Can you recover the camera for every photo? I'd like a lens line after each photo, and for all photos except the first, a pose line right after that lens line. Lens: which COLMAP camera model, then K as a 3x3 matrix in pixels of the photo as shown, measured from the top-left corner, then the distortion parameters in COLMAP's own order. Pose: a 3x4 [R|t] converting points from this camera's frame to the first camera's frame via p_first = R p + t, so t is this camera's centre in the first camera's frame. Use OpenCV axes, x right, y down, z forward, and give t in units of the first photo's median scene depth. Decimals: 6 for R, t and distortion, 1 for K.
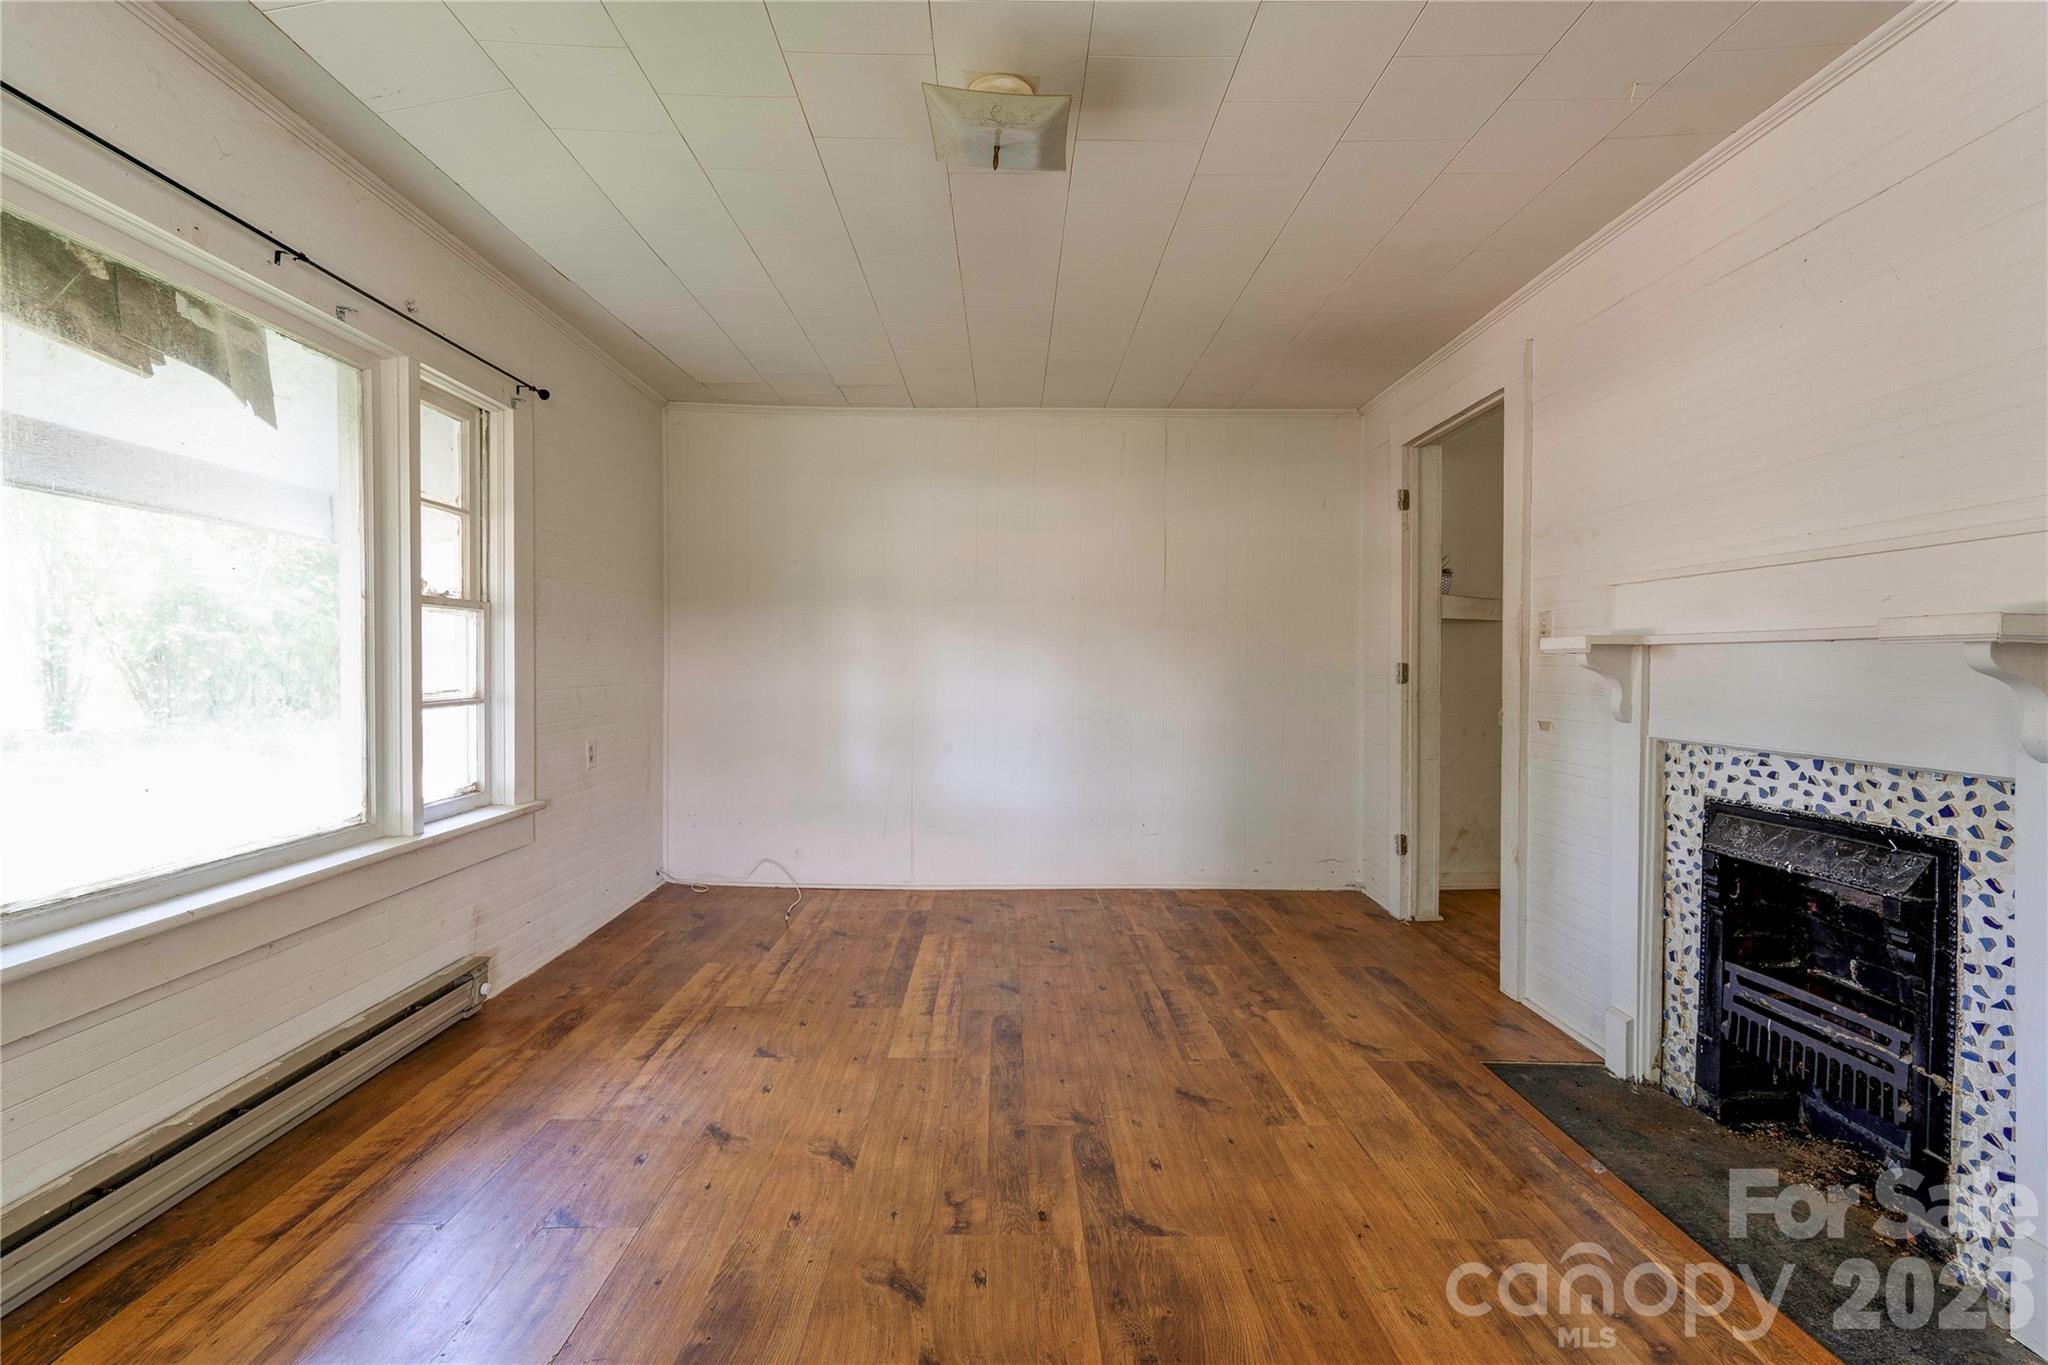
lens RADIAL K [[946.2, 0, 1011.8], [0, 946.2, 667.0], [0, 0, 1]] dist [-0.007366, 0.009883]
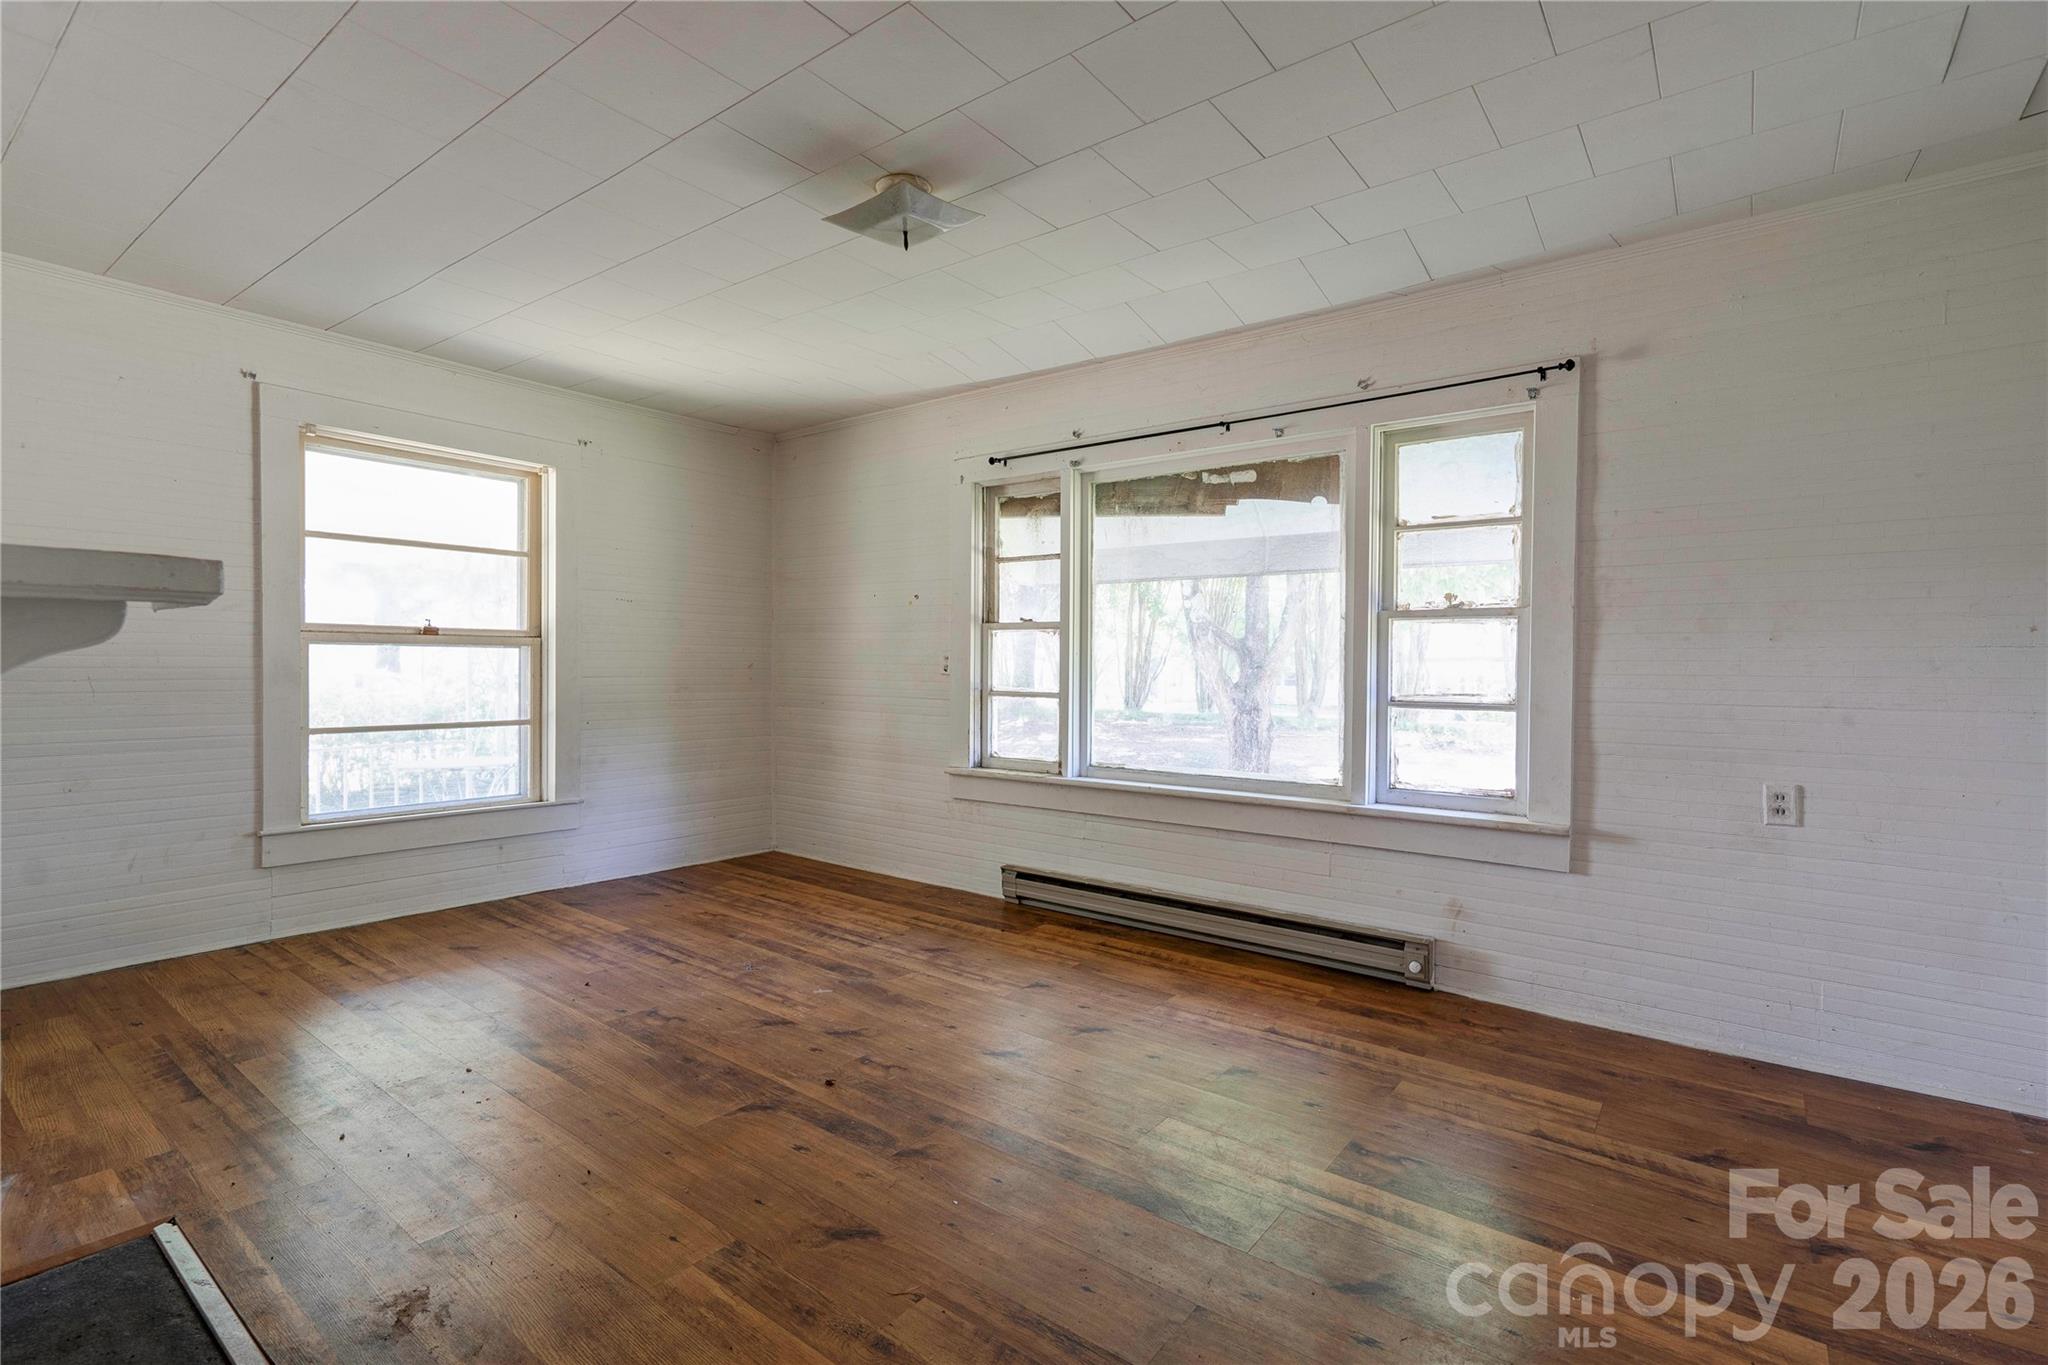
lens RADIAL K [[946.2, 0, 1011.8], [0, 946.2, 667.0], [0, 0, 1]] dist [-0.007366, 0.009883]
pose [[-0.617257, -0.010200, -0.786695, 0.723738], [-0.018889, 0.999820, 0.001858, 0.001433], [0.786535, 0.016007, -0.617339, 1.592998]]
